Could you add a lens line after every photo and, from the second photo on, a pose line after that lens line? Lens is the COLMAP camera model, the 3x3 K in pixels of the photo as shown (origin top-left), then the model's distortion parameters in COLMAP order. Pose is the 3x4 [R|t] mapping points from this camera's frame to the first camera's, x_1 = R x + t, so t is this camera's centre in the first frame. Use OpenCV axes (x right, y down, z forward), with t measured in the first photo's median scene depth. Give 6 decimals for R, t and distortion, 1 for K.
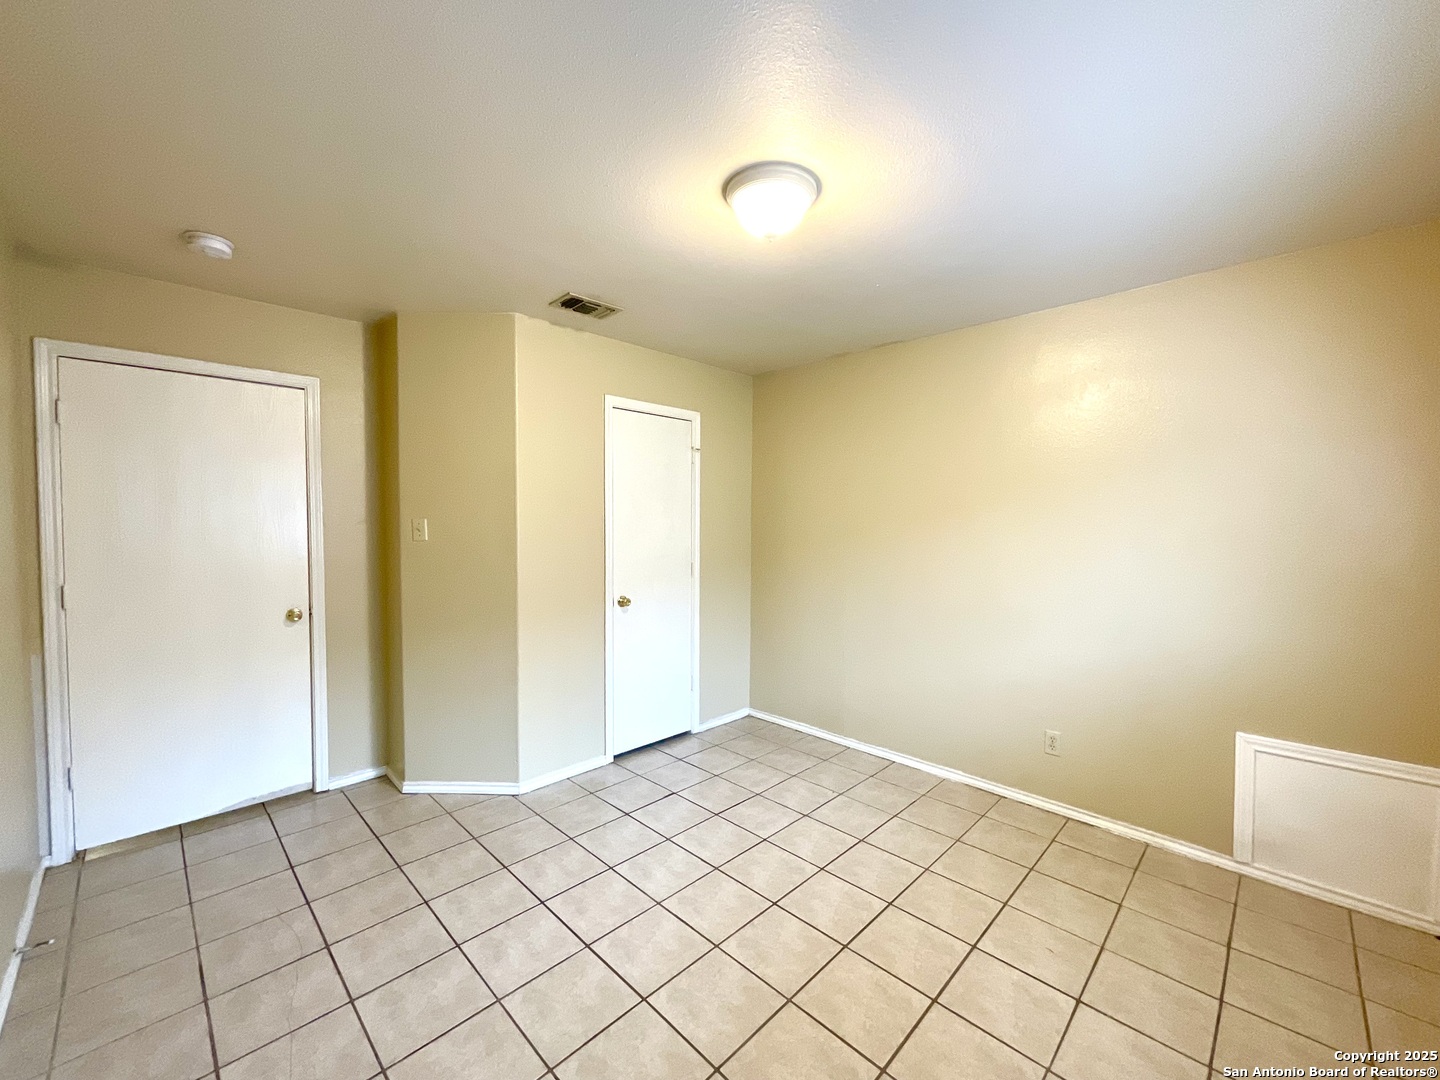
lens RADIAL K [[582.4, 0, 719.3], [0, 582.4, 538.8], [0, 0, 1]] dist [-0.005904, 0.001423]
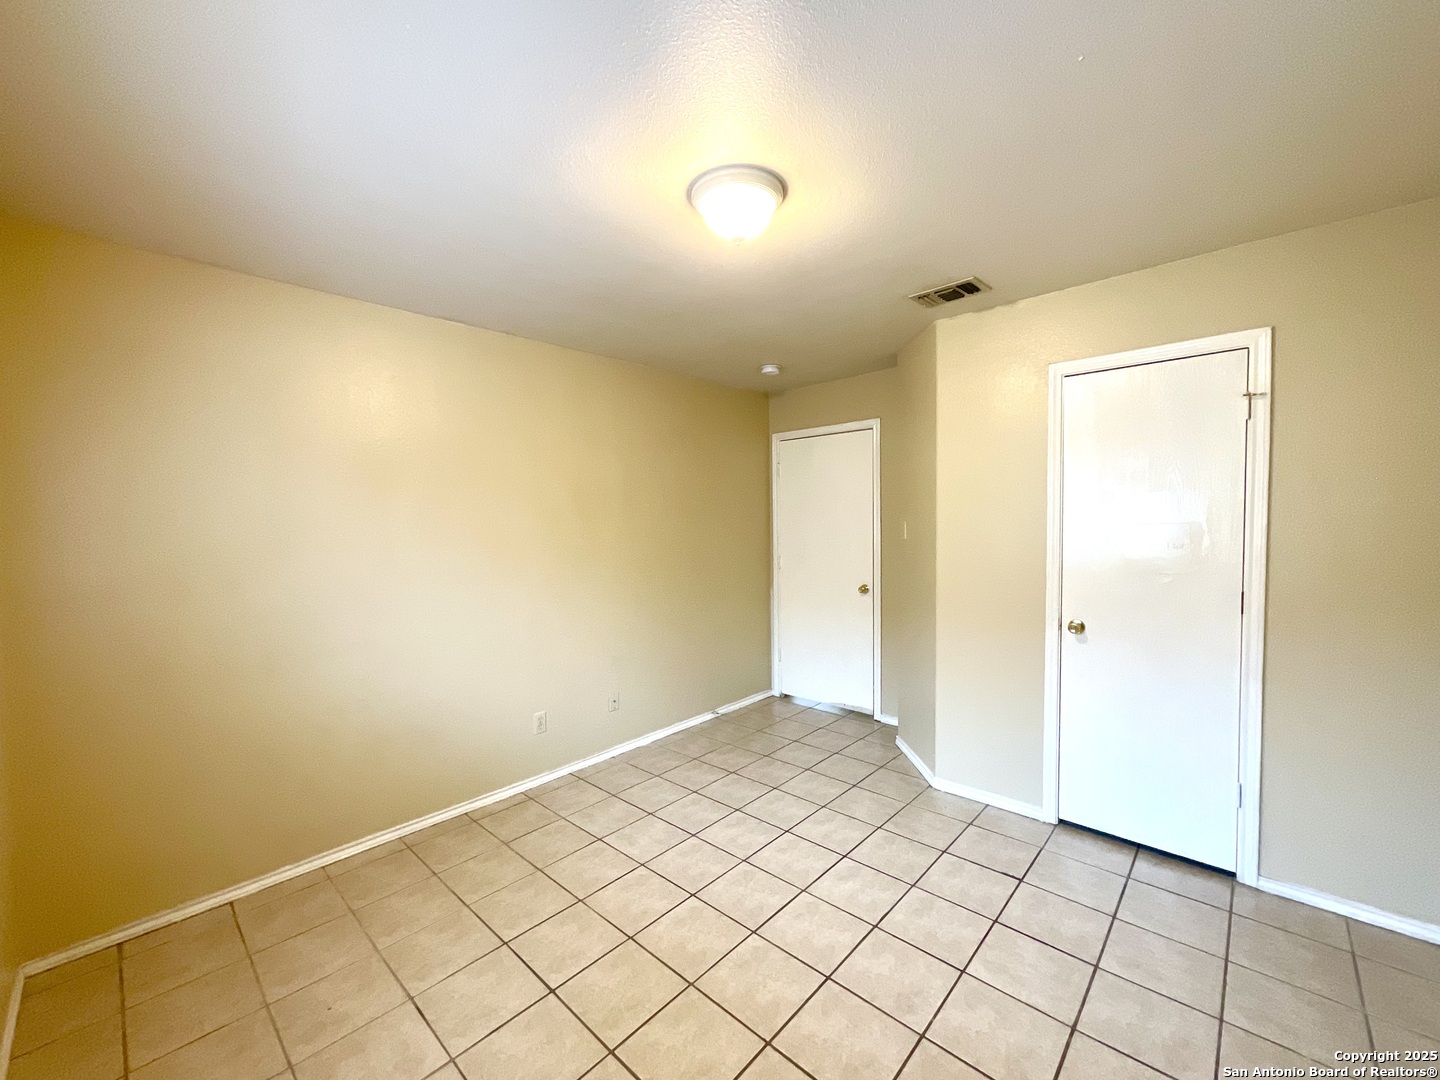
lens RADIAL K [[582.4, 0, 721.4], [0, 582.4, 544.0], [0, 0, 1]] dist [-0.005904, 0.001423]
pose [[0.026267, 0.040769, -0.998823, 0.668851], [-0.010064, 0.999128, 0.040516, -0.033066], [0.999604, 0.008987, 0.026655, 0.591572]]
